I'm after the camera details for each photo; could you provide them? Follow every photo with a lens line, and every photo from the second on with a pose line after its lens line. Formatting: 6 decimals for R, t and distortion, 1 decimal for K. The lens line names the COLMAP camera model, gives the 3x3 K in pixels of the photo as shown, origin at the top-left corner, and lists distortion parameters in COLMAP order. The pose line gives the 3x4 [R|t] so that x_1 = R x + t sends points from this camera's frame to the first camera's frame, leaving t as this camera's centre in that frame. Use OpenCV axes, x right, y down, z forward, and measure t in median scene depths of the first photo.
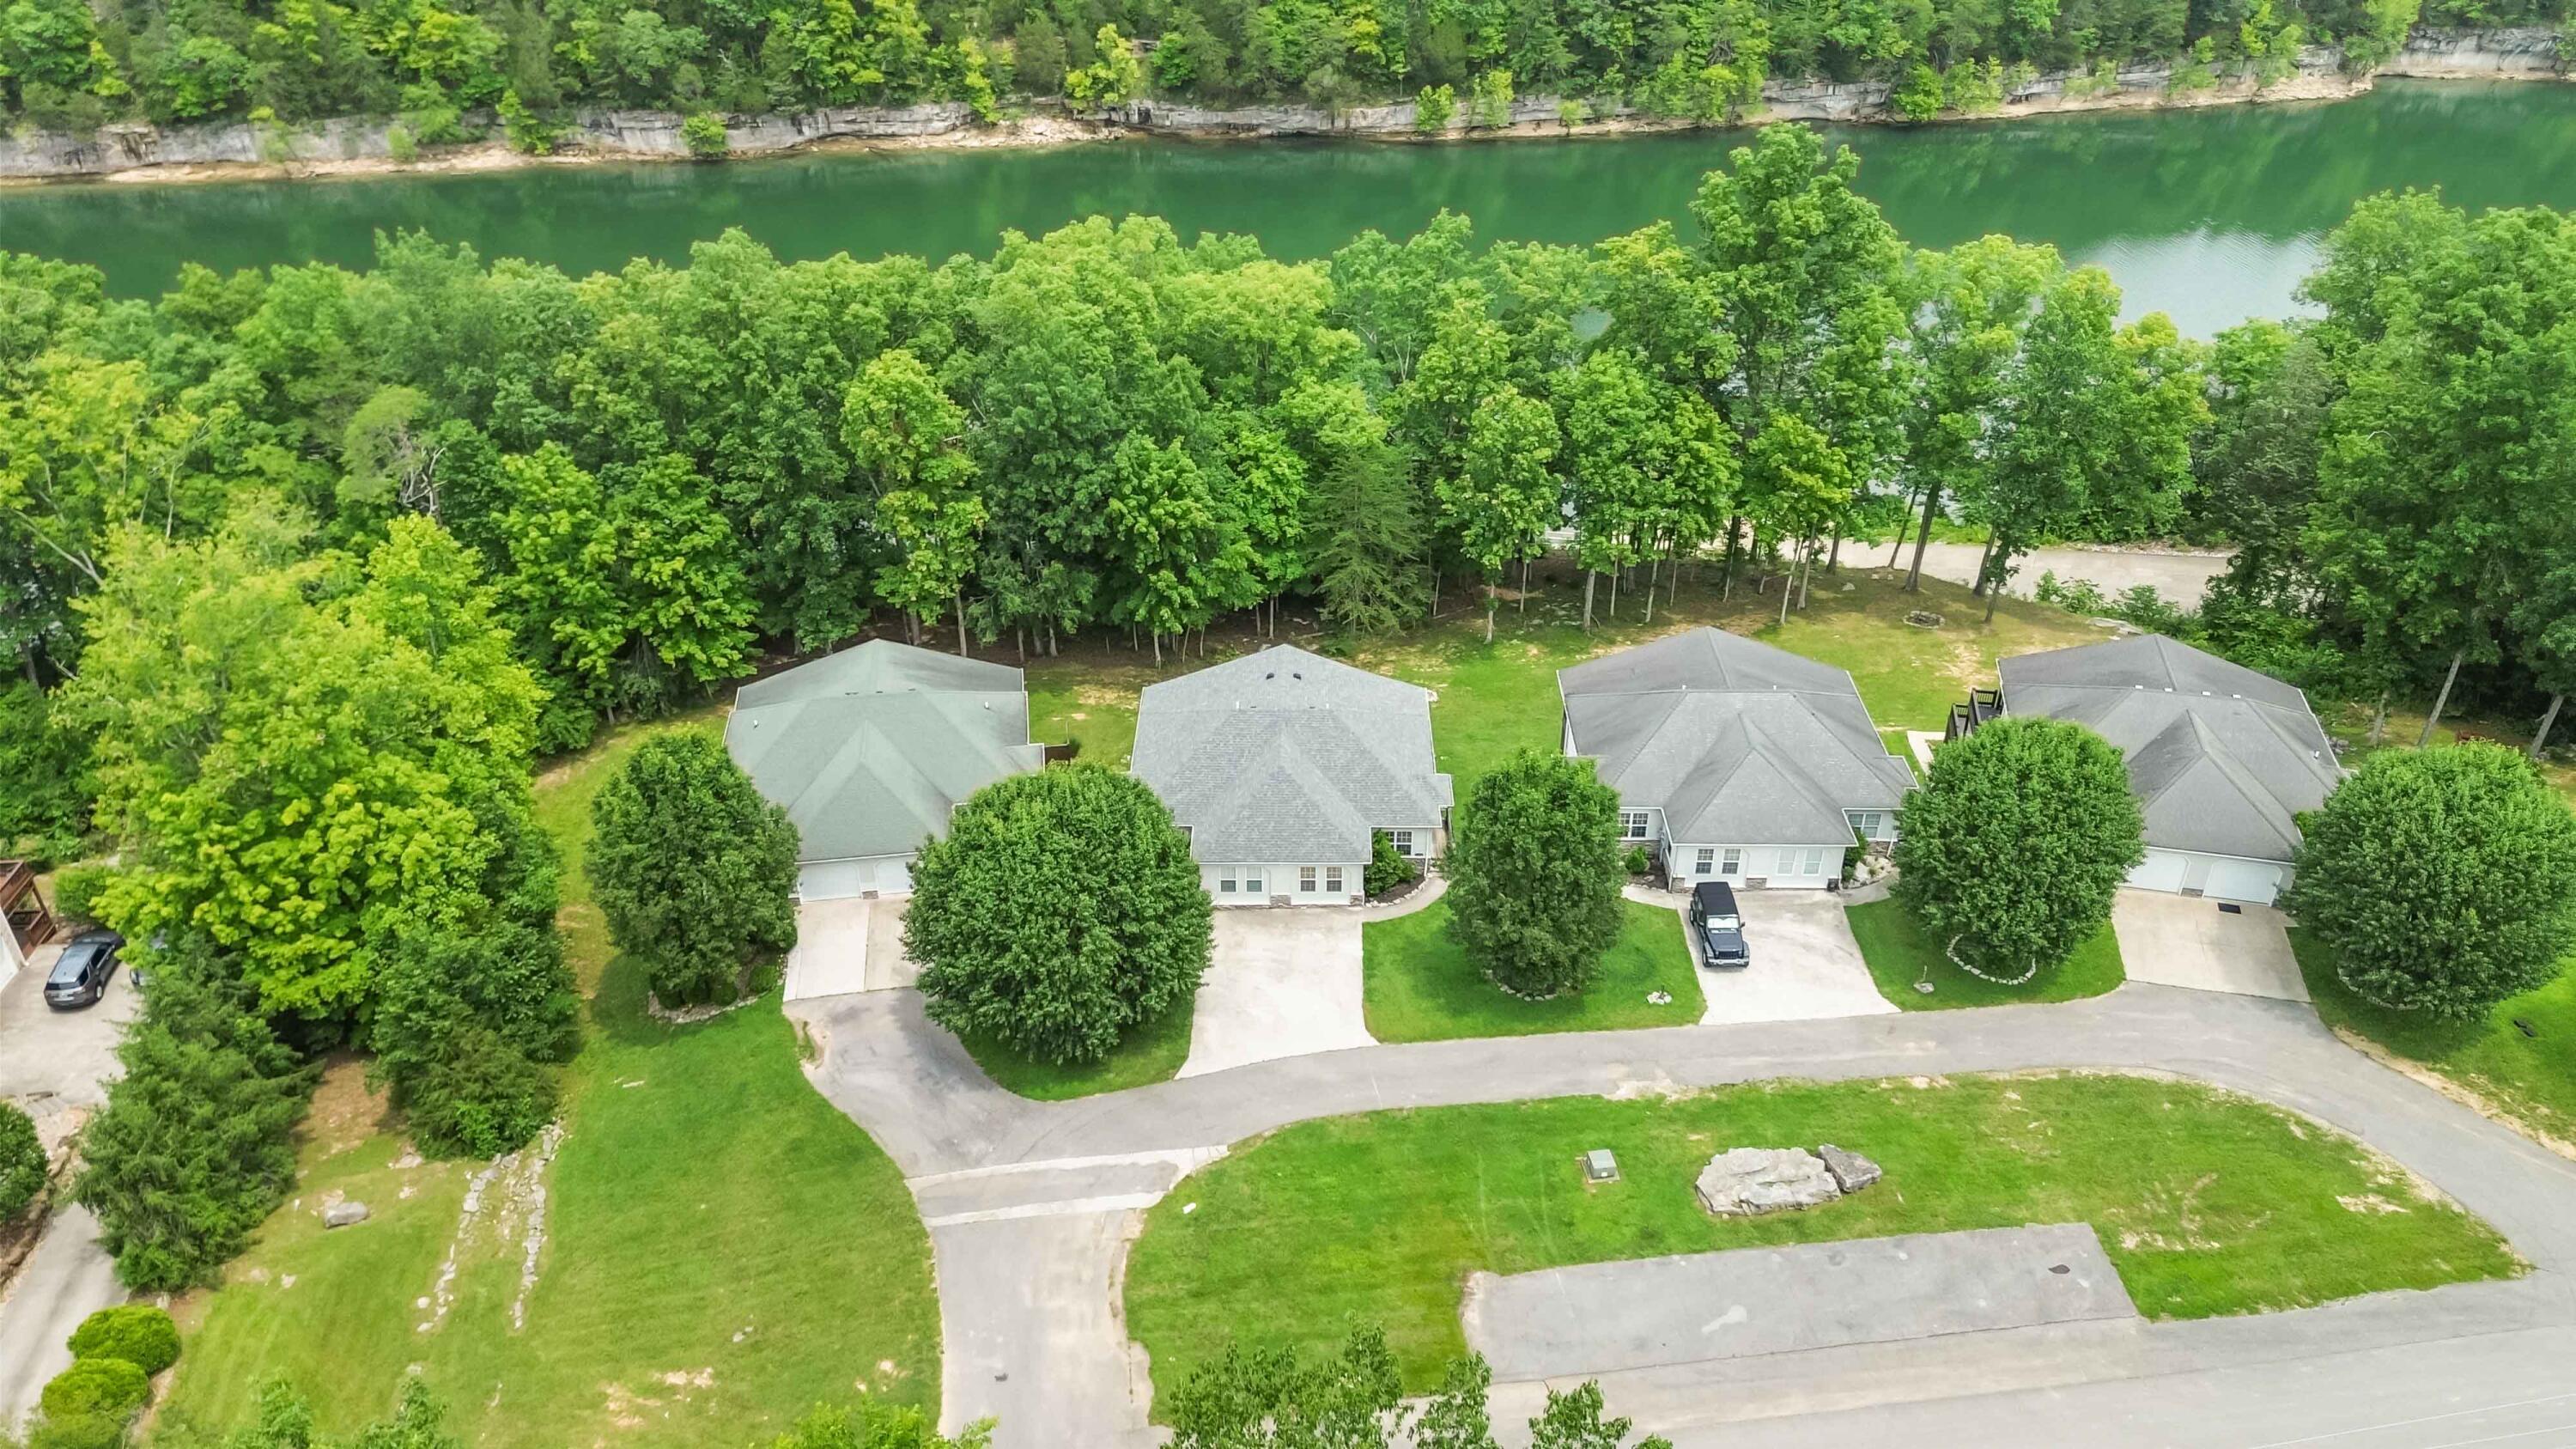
lens RADIAL K [[1854.3, 0, 1288.0], [0, 1854.3, 724.5], [0, 0, 1]] dist [0.050575, -0.047731]
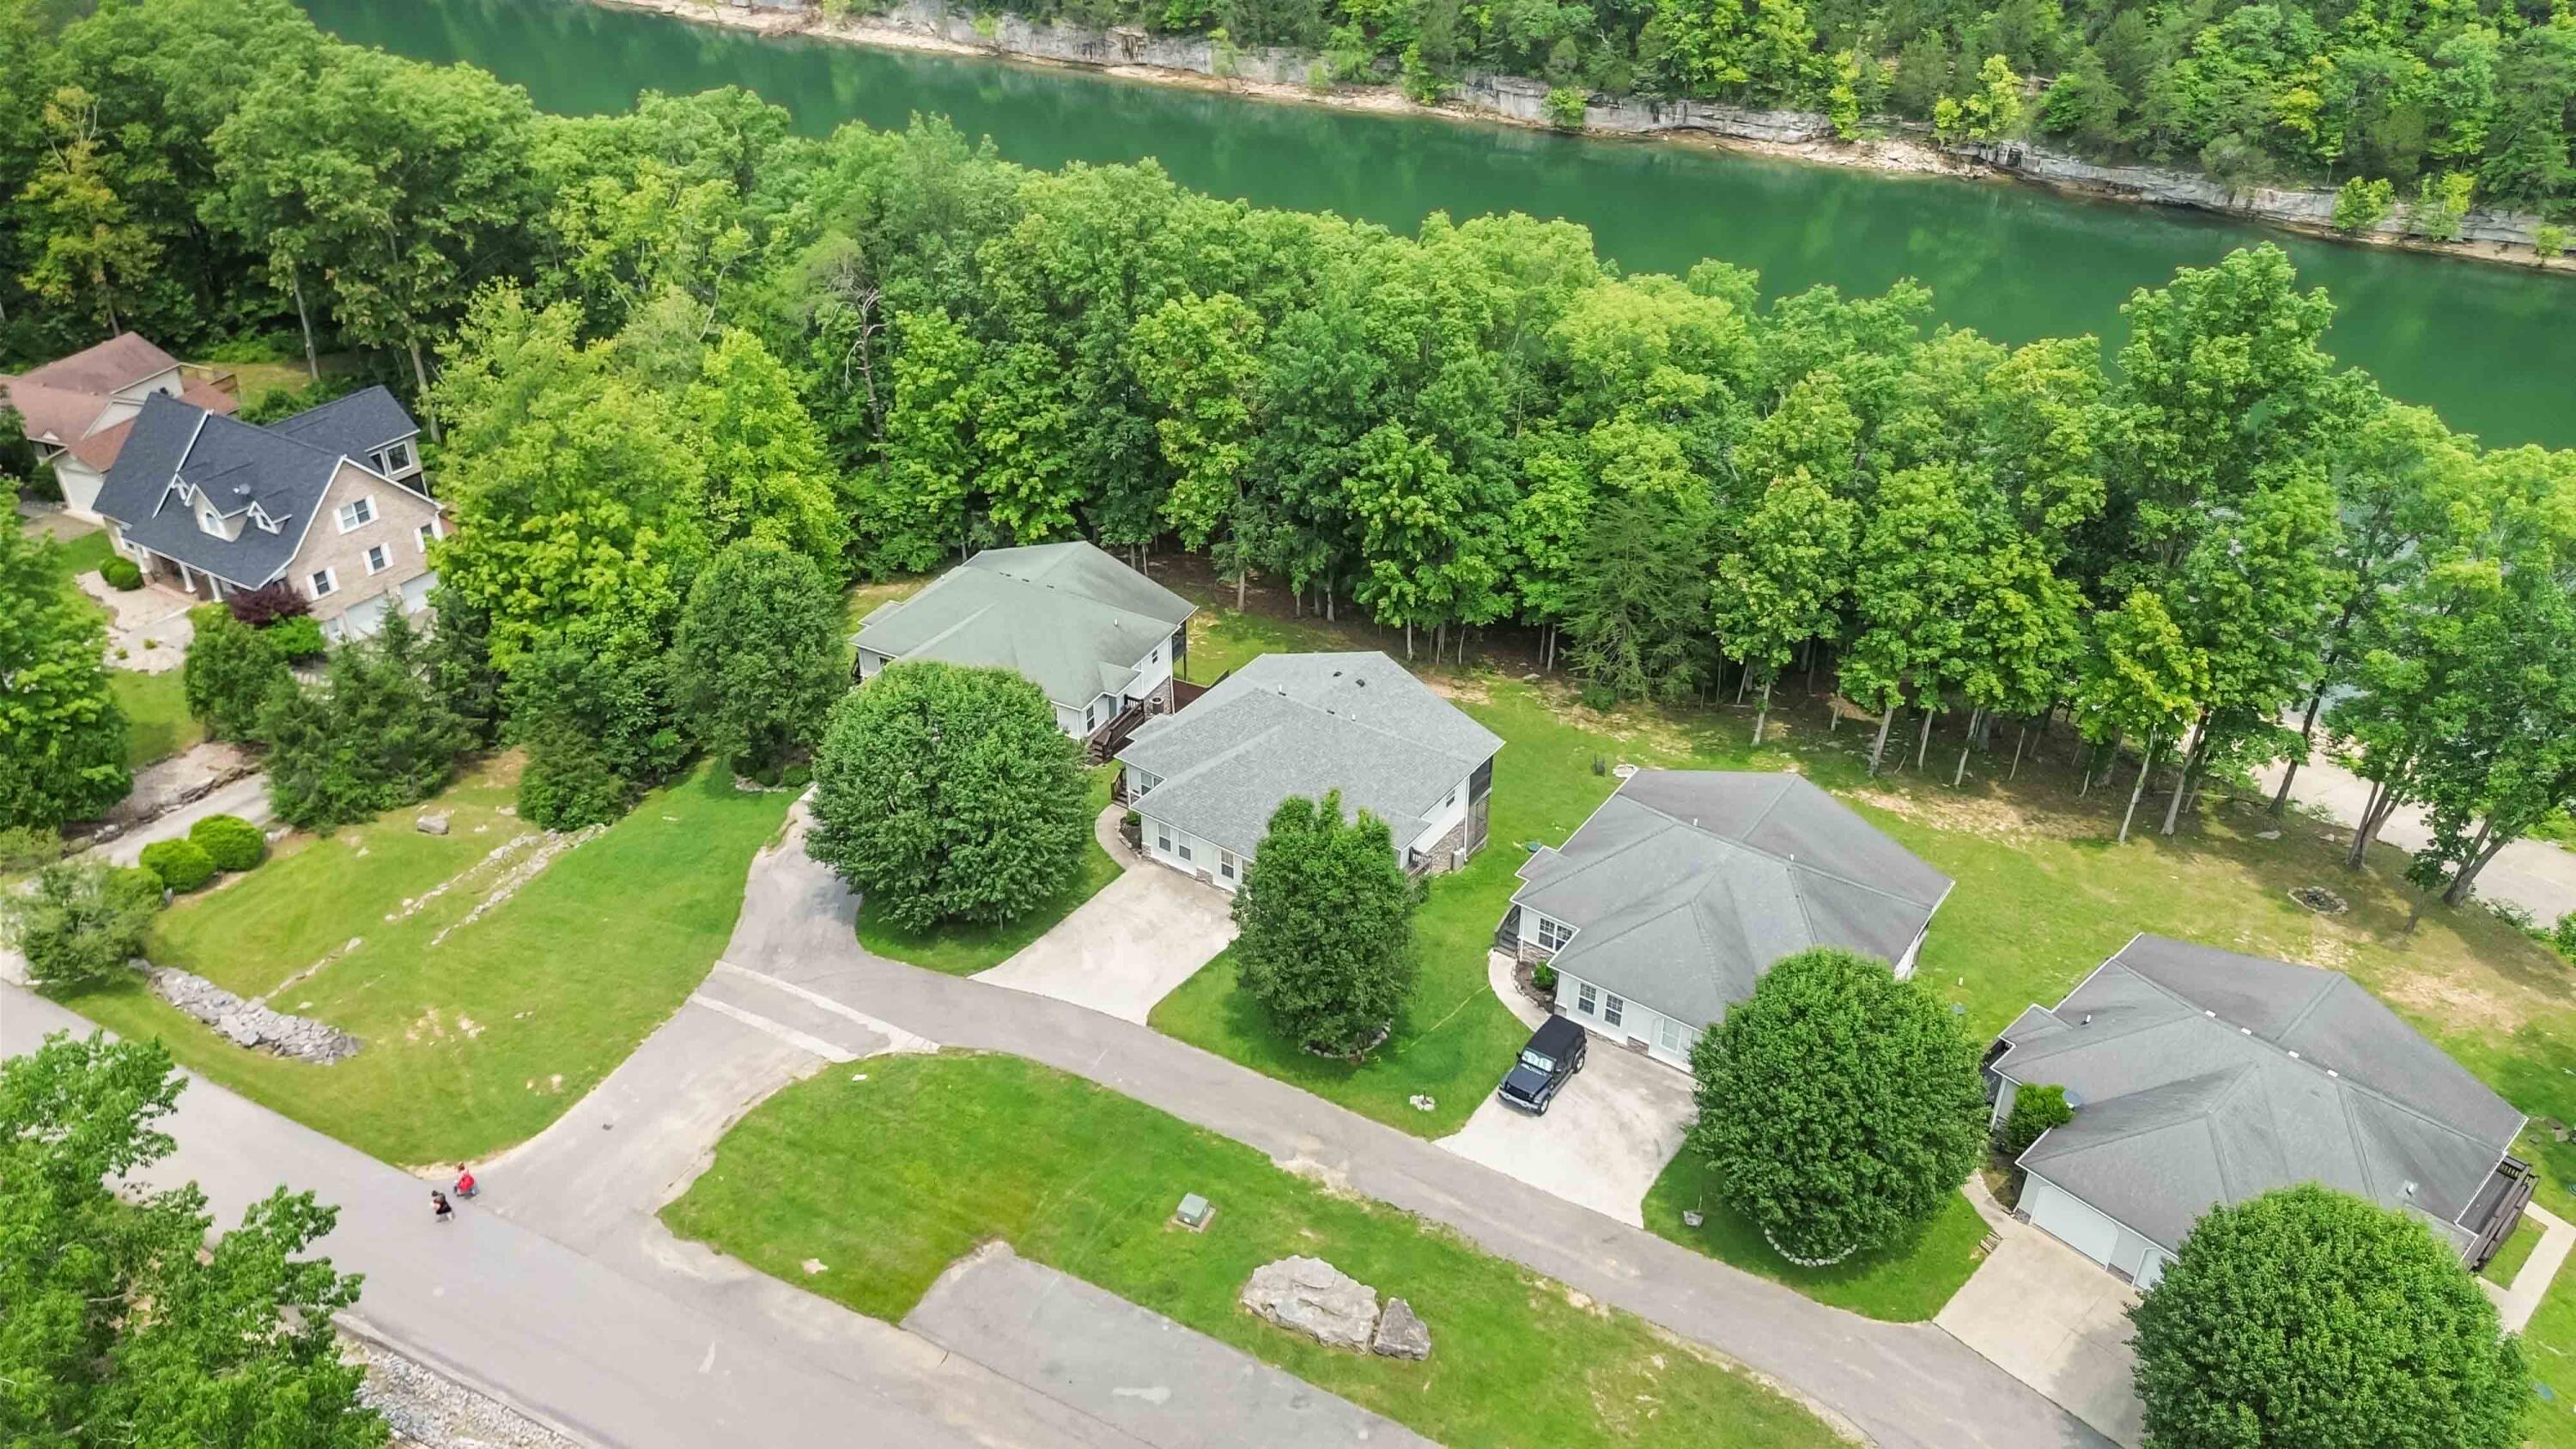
lens RADIAL K [[1854.3, 0, 1288.0], [0, 1854.3, 724.5], [0, 0, 1]] dist [0.050575, -0.047731]
pose [[0.818864, 0.311182, -0.482314, 0.169256], [-0.311220, 0.946755, 0.082449, -0.027590], [0.482289, 0.082592, 0.872110, 0.046124]]
